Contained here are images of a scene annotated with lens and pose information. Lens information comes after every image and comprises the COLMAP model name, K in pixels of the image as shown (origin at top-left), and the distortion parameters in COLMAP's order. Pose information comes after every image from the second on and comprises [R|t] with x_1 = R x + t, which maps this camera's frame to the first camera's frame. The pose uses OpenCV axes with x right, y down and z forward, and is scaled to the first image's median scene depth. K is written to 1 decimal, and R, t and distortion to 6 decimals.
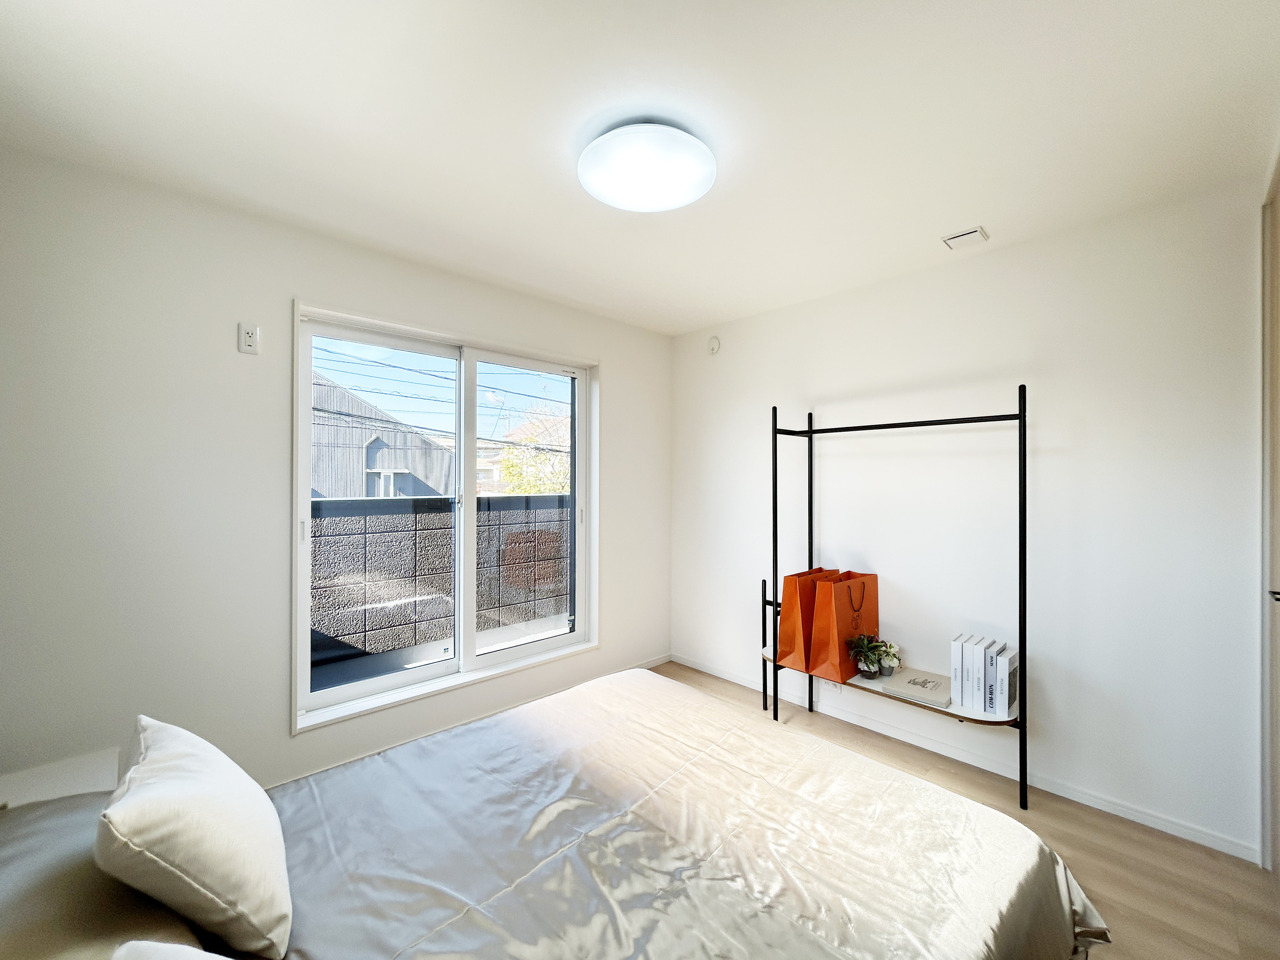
lens RADIAL K [[514.4, 0, 640.5], [0, 514.4, 478.6], [0, 0, 1]] dist [0.000149, -0.000512]
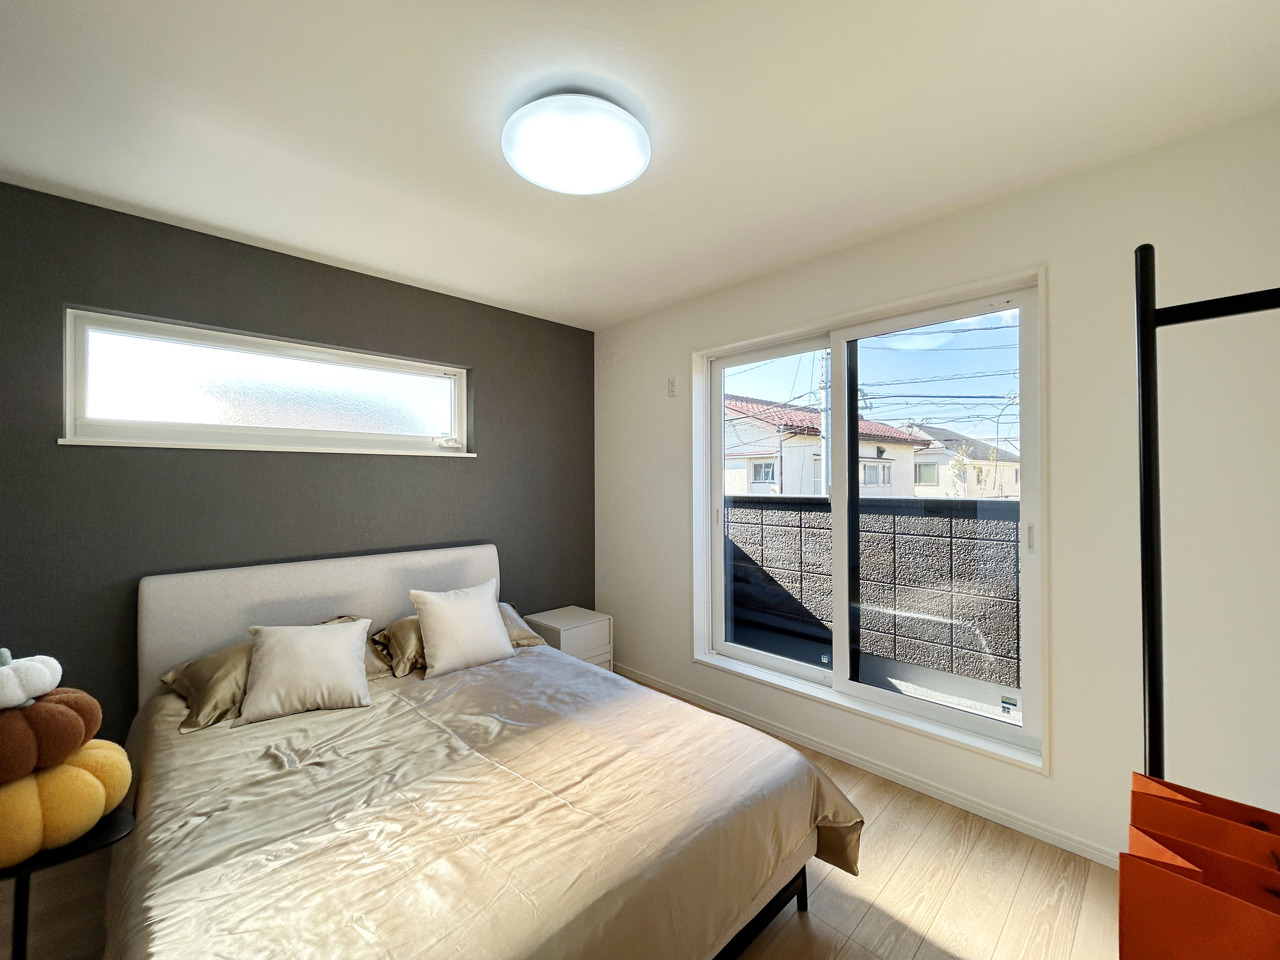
lens RADIAL K [[514.4, 0, 640.5], [0, 514.4, 481.6], [0, 0, 1]] dist [0.000149, -0.000512]
pose [[0.006522, 0.000365, -0.999979, 1.086981], [0.010001, 0.999950, 0.000430, 0.010748], [0.999929, -0.010004, 0.006518, 1.271312]]
